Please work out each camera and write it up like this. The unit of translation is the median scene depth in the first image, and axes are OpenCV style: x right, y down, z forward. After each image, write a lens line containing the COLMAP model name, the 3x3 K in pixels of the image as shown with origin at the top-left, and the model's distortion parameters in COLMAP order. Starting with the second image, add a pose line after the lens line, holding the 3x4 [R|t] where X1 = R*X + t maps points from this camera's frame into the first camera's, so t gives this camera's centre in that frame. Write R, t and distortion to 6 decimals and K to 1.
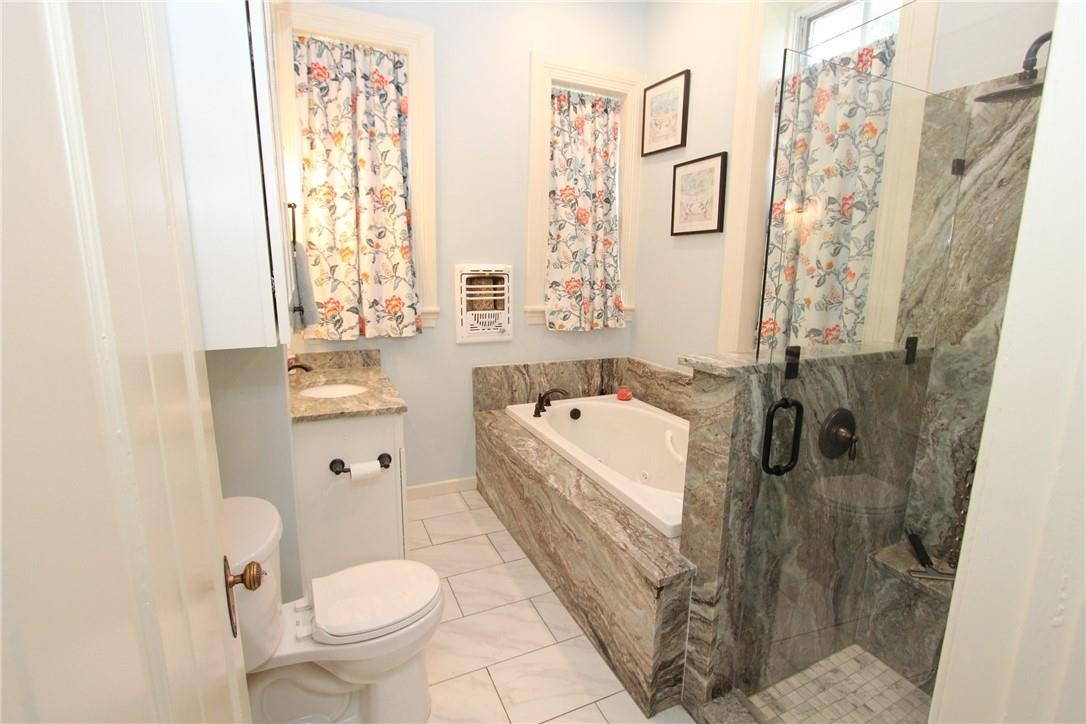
lens RADIAL K [[506.1, 0, 547.3], [0, 506.1, 362.9], [0, 0, 1]] dist [-0.001915, -0.000269]
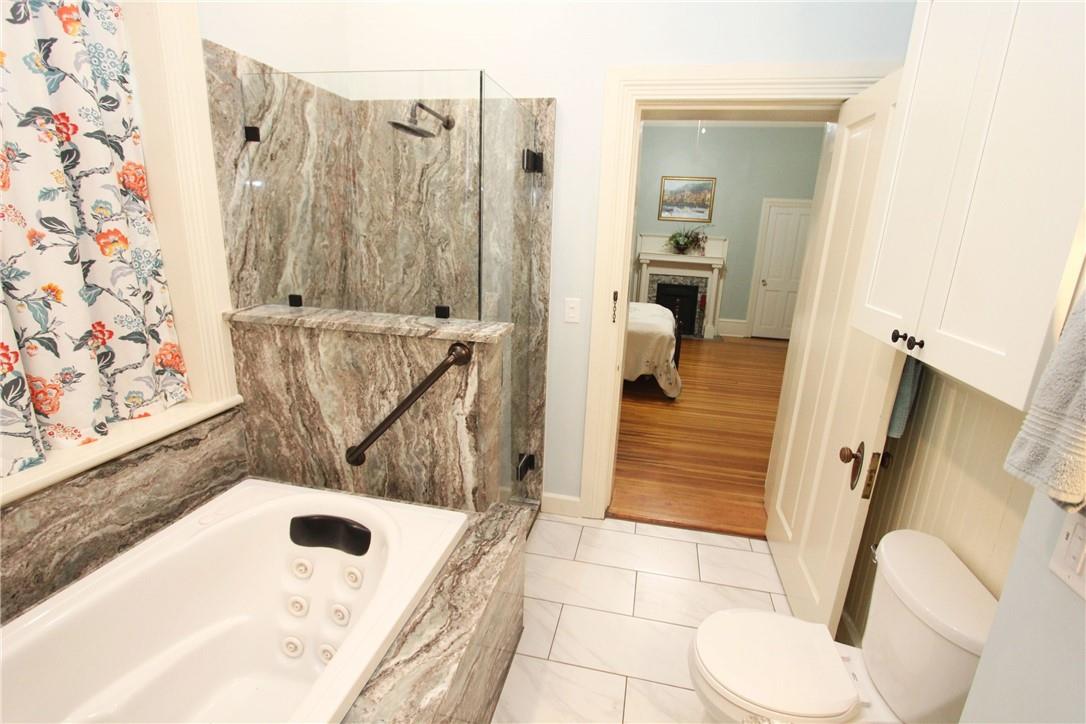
lens RADIAL K [[506.1, 0, 548.4], [0, 506.1, 360.0], [0, 0, 1]] dist [-0.001915, -0.000269]
pose [[-0.789296, -0.206500, 0.578247, -0.368519], [0.068001, 0.906559, 0.416565, -0.330227], [-0.610236, 0.368114, -0.701501, 1.428175]]
